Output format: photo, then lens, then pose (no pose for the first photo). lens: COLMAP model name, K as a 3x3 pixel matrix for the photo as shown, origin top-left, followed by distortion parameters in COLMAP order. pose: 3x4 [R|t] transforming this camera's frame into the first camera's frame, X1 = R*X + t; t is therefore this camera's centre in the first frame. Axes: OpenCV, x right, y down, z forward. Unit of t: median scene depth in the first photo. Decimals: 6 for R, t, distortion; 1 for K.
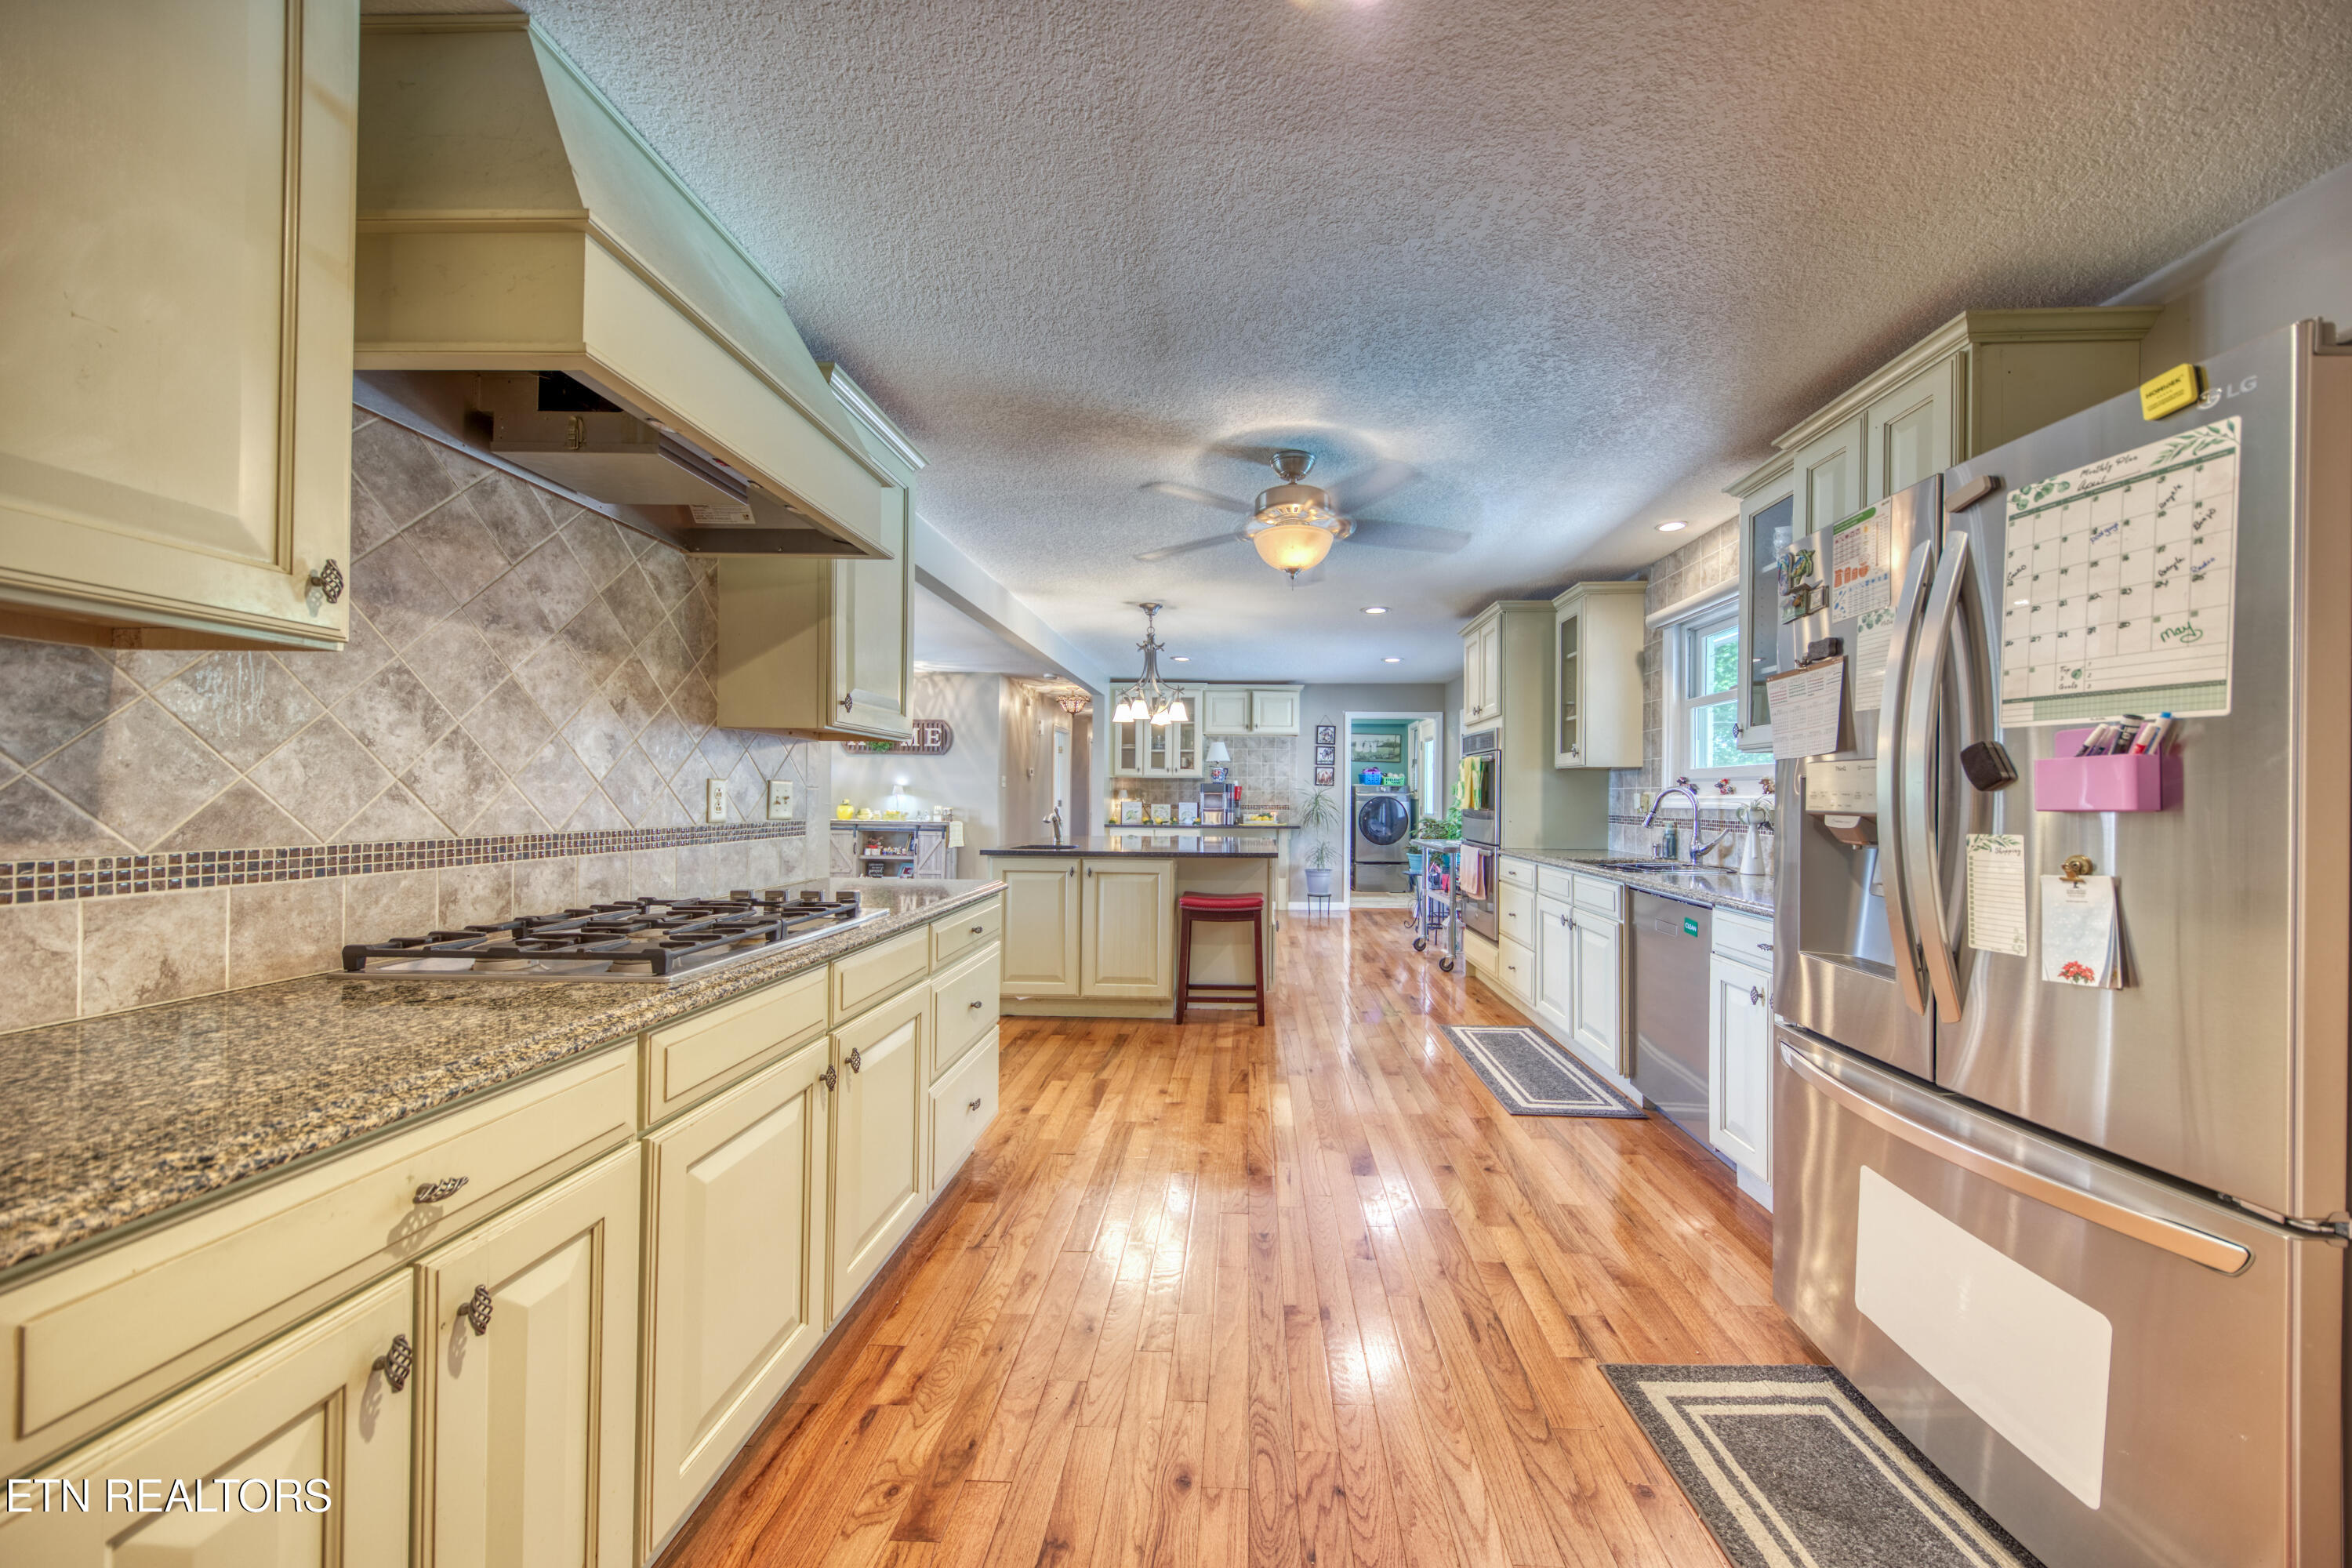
lens RADIAL K [[844.9, 0, 1236.8], [0, 844.9, 787.4], [0, 0, 1]] dist [0.011007, -0.004276]
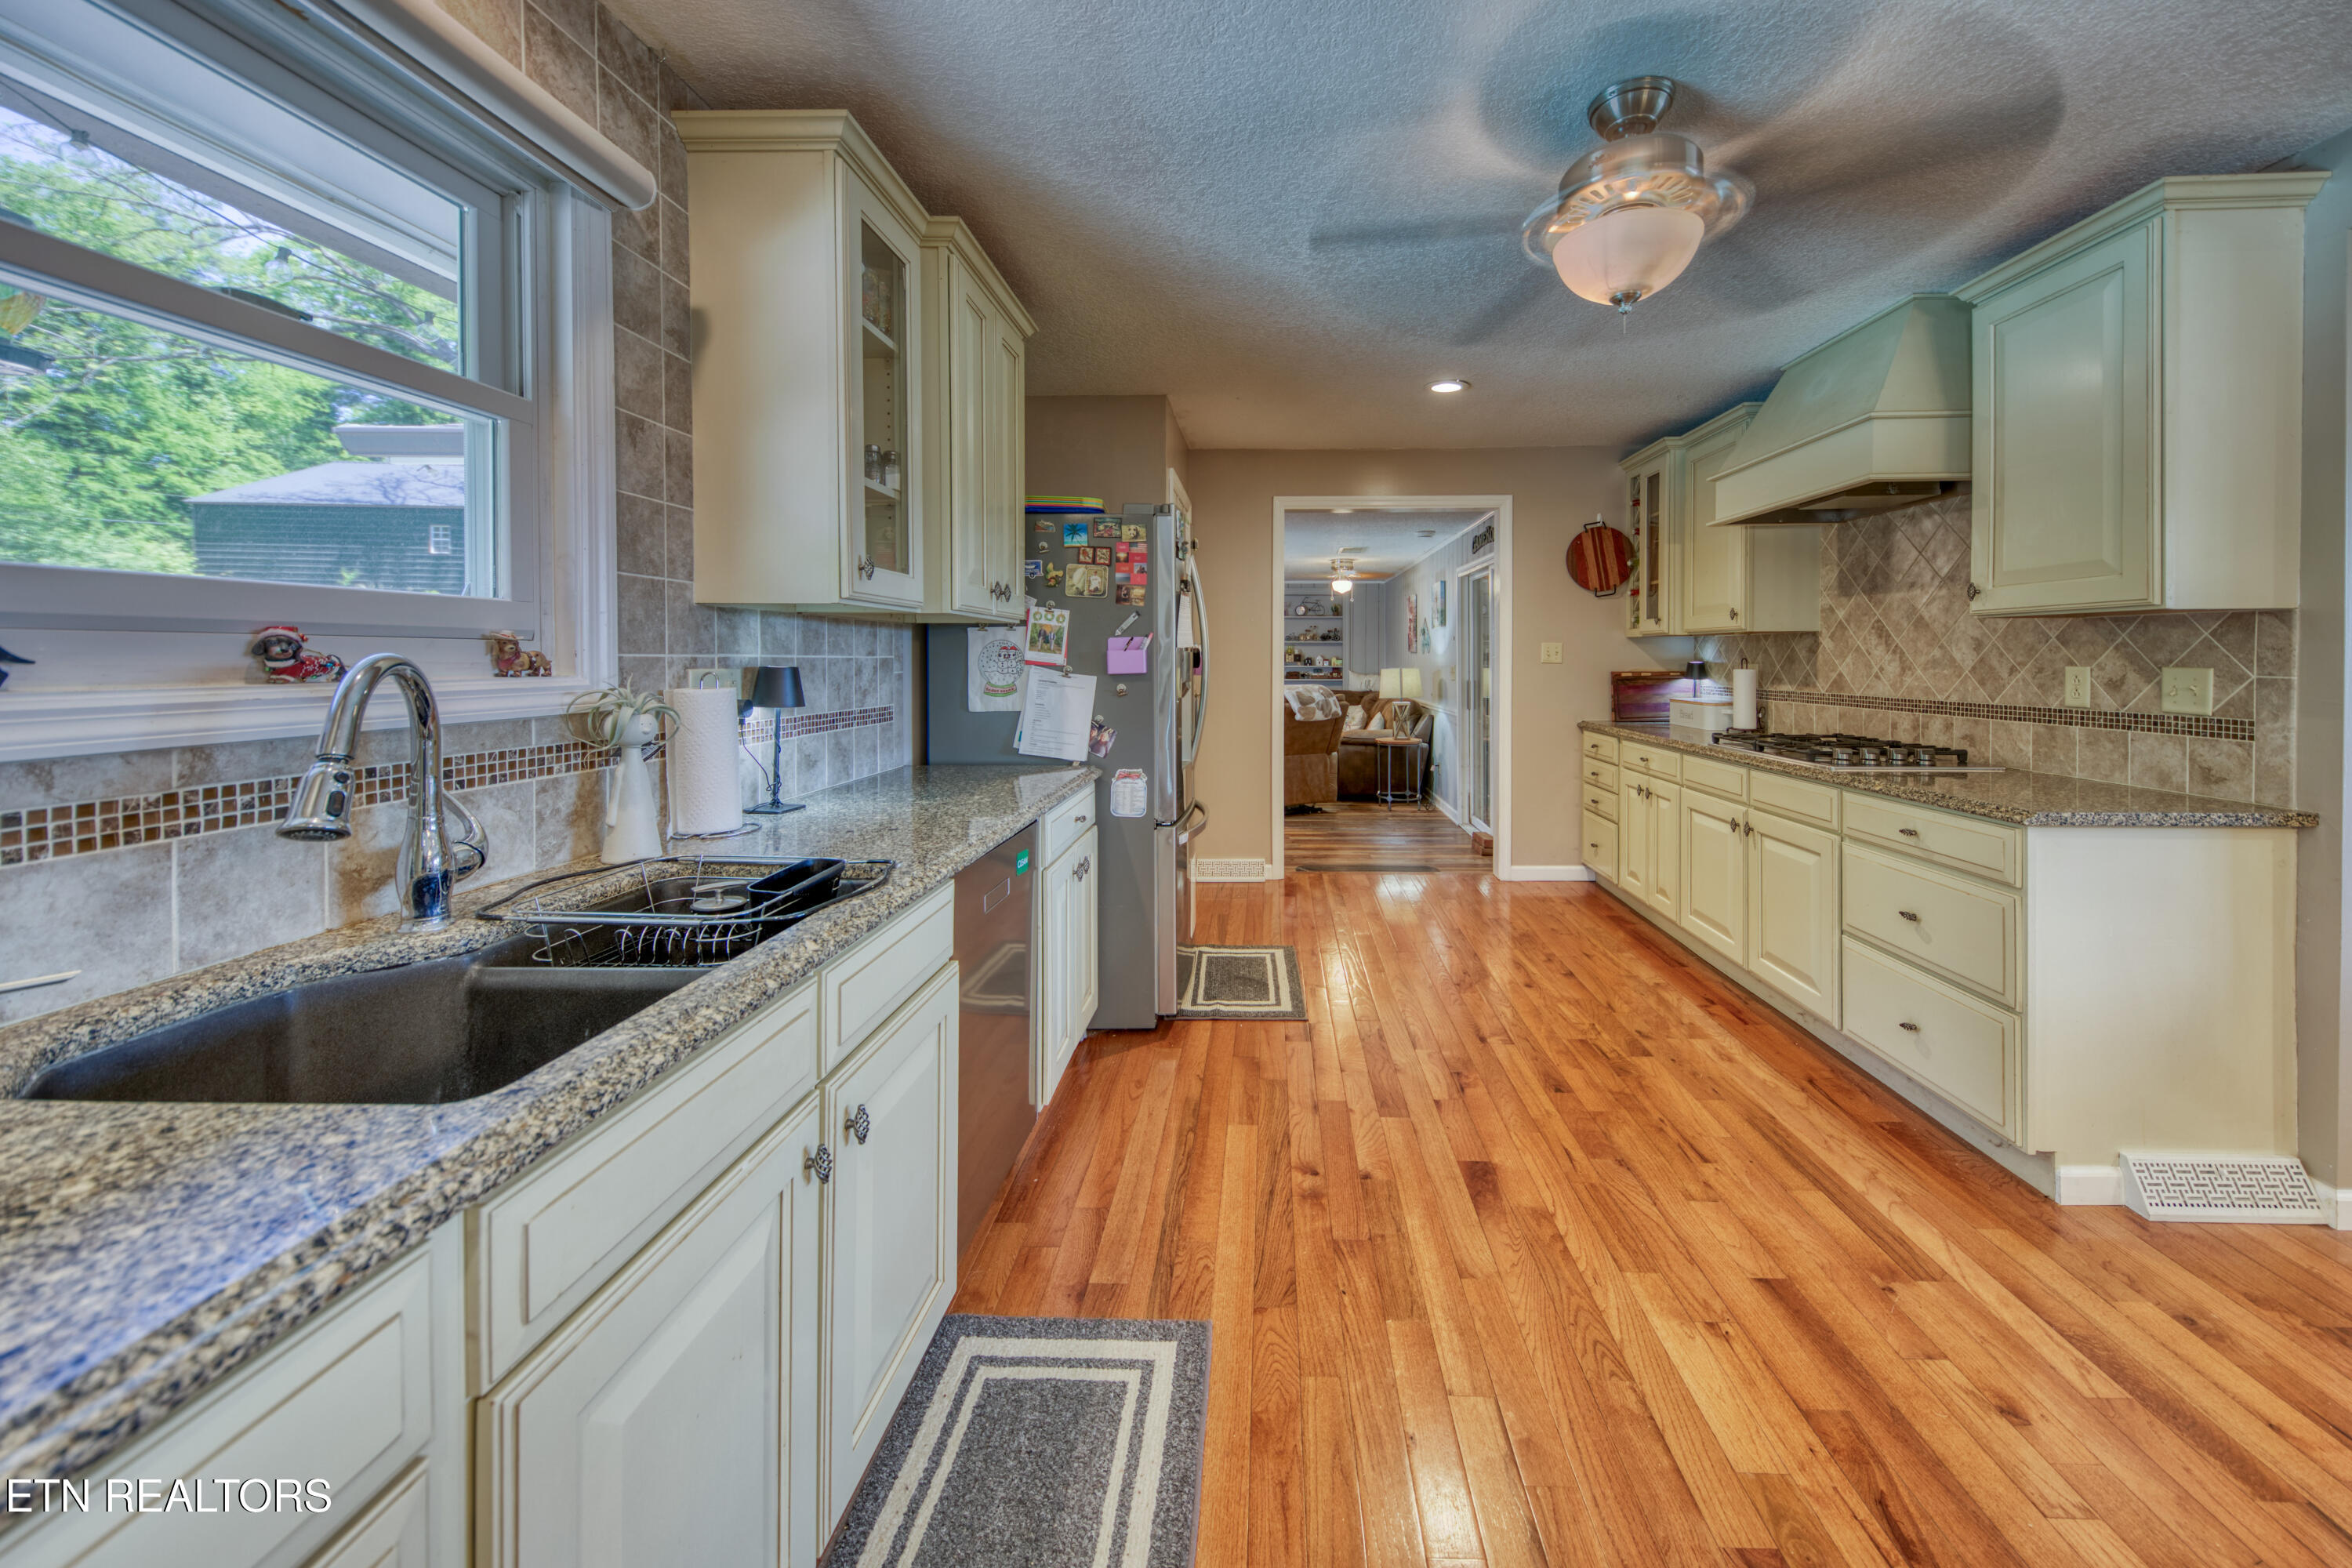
lens RADIAL K [[844.9, 0, 1240.0], [0, 844.9, 675.7], [0, 0, 1]] dist [0.011007, -0.004276]
pose [[-0.999631, -0.009807, 0.025346, 0.126972], [-0.009564, 0.999907, 0.009682, 0.000246], [-0.025439, 0.009436, -0.999632, 0.639214]]
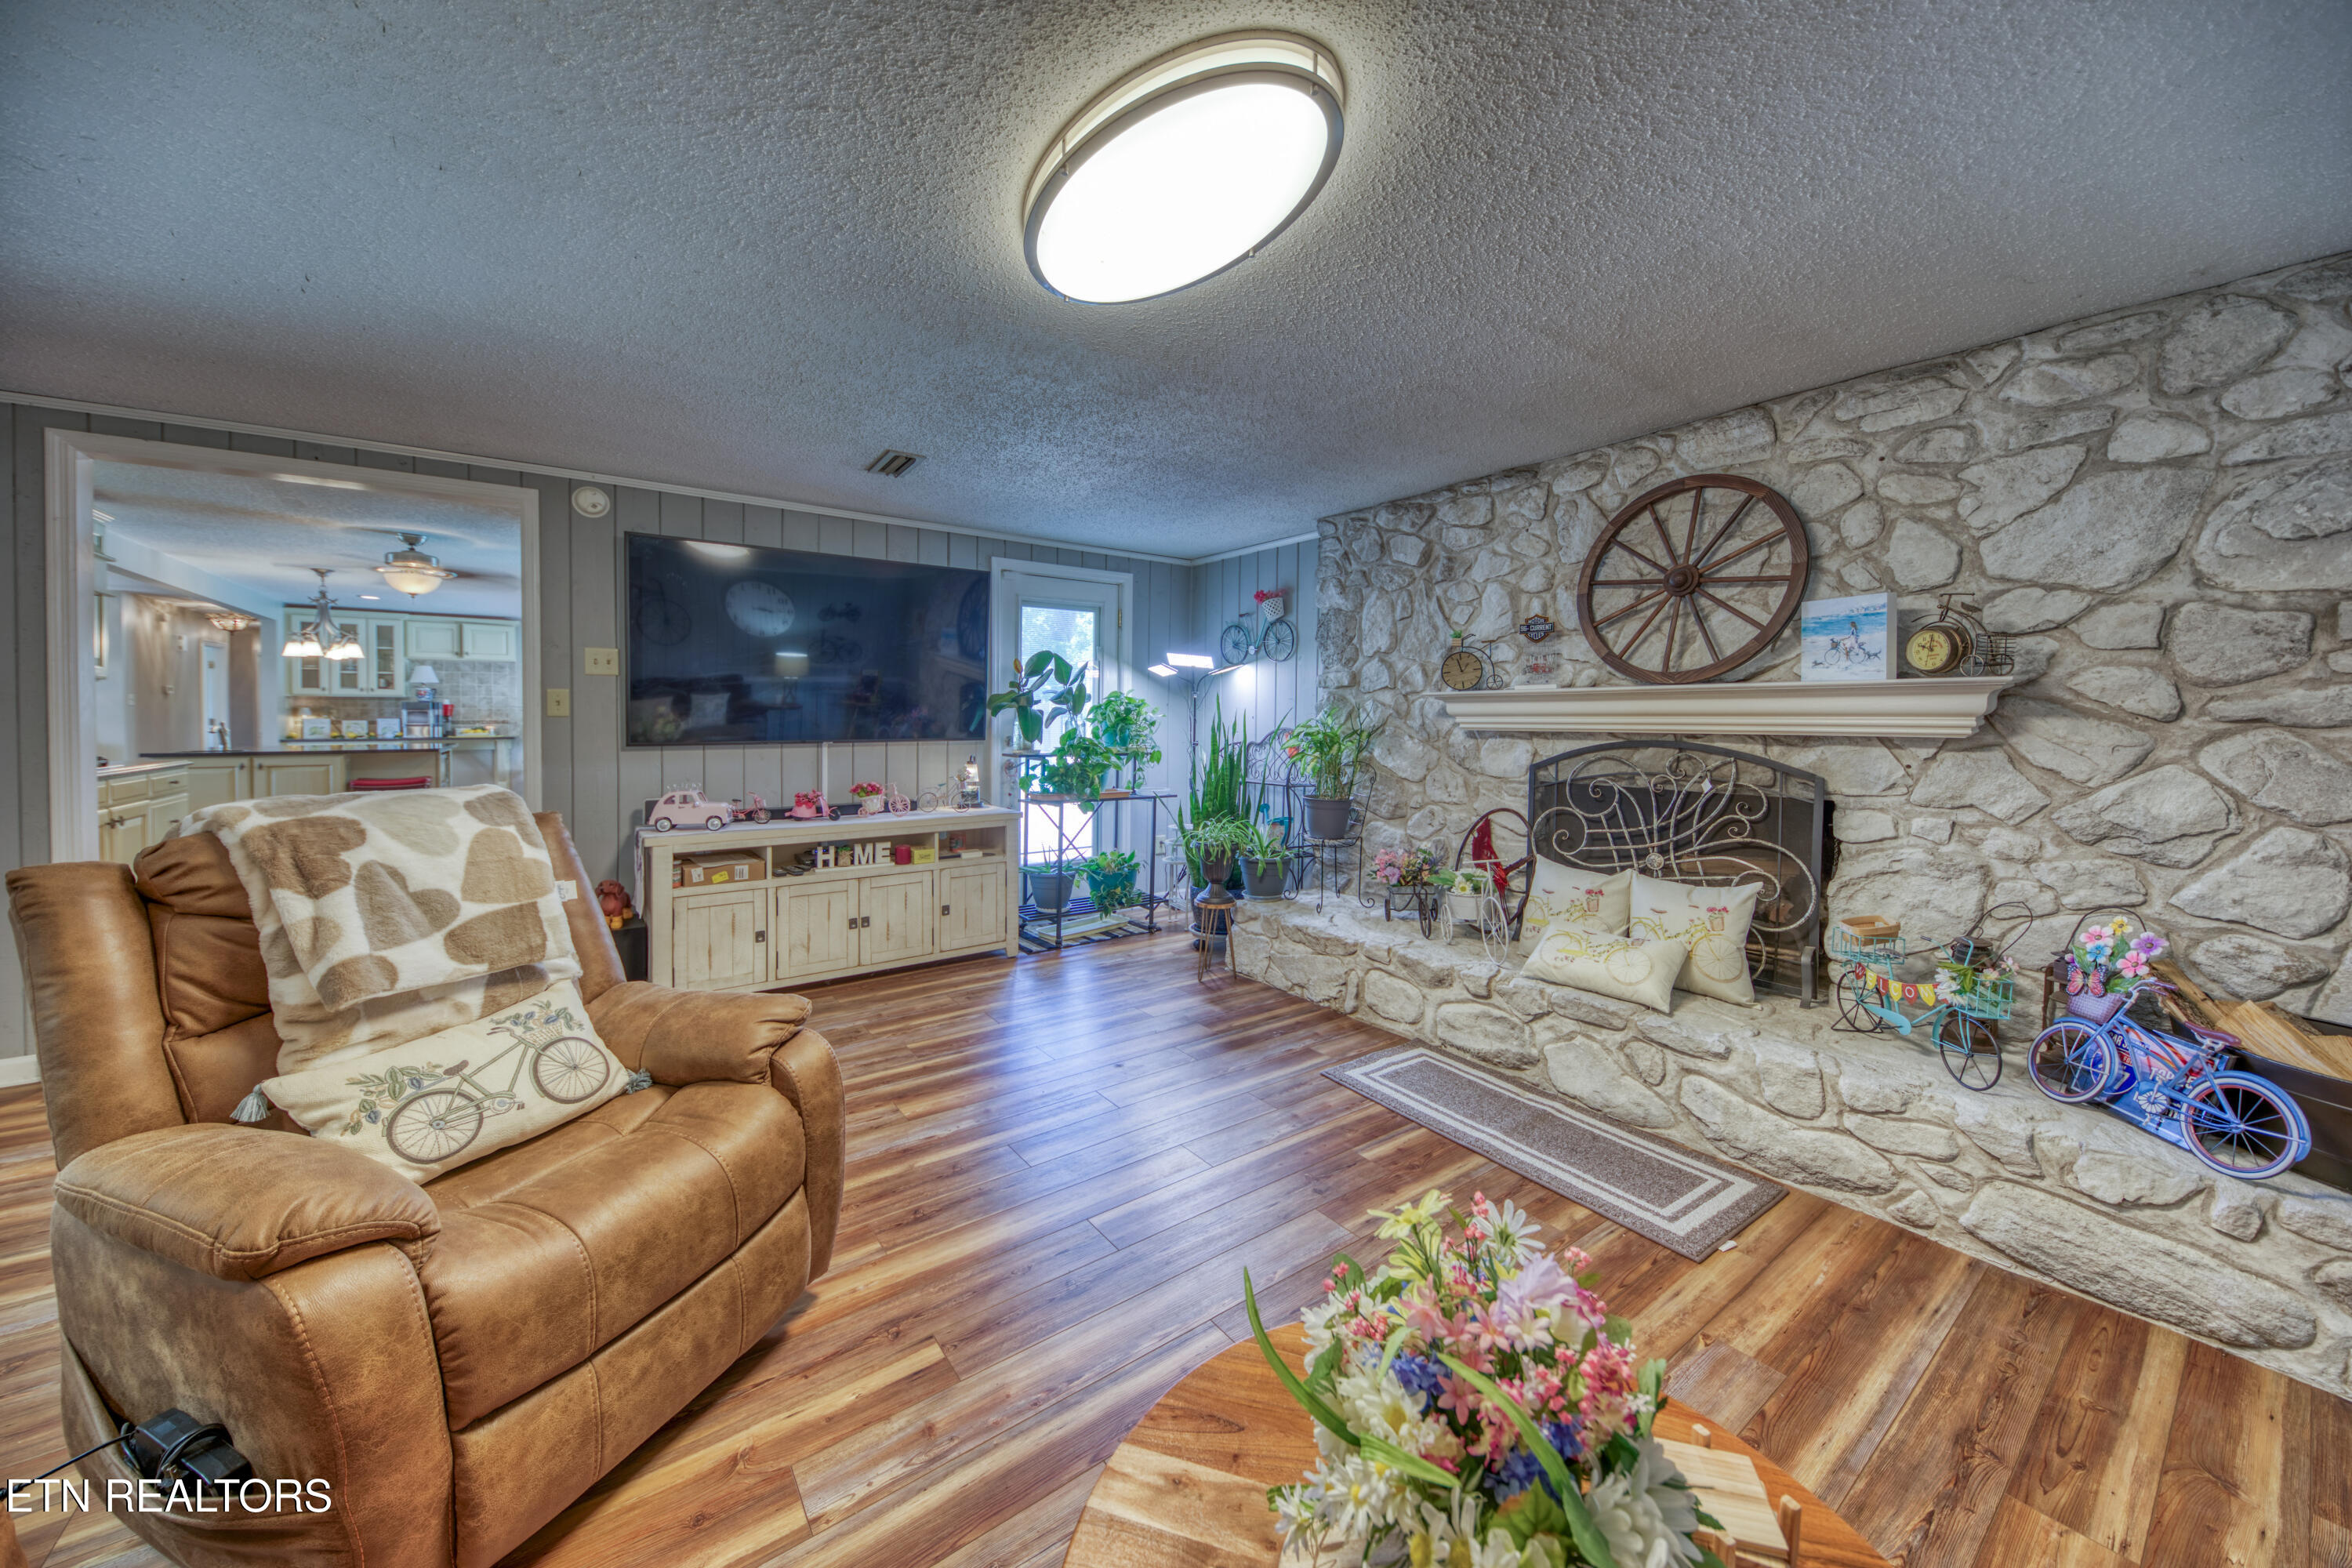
lens RADIAL K [[844.9, 0, 1211.7], [0, 844.9, 722.8], [0, 0, 1]] dist [0.011007, -0.004276]
pose [[0.783822, -0.013193, 0.620846, 0.106581], [0.000328, 0.999783, 0.020831, 0.000016], [-0.620986, -0.016125, 0.783656, -0.616344]]
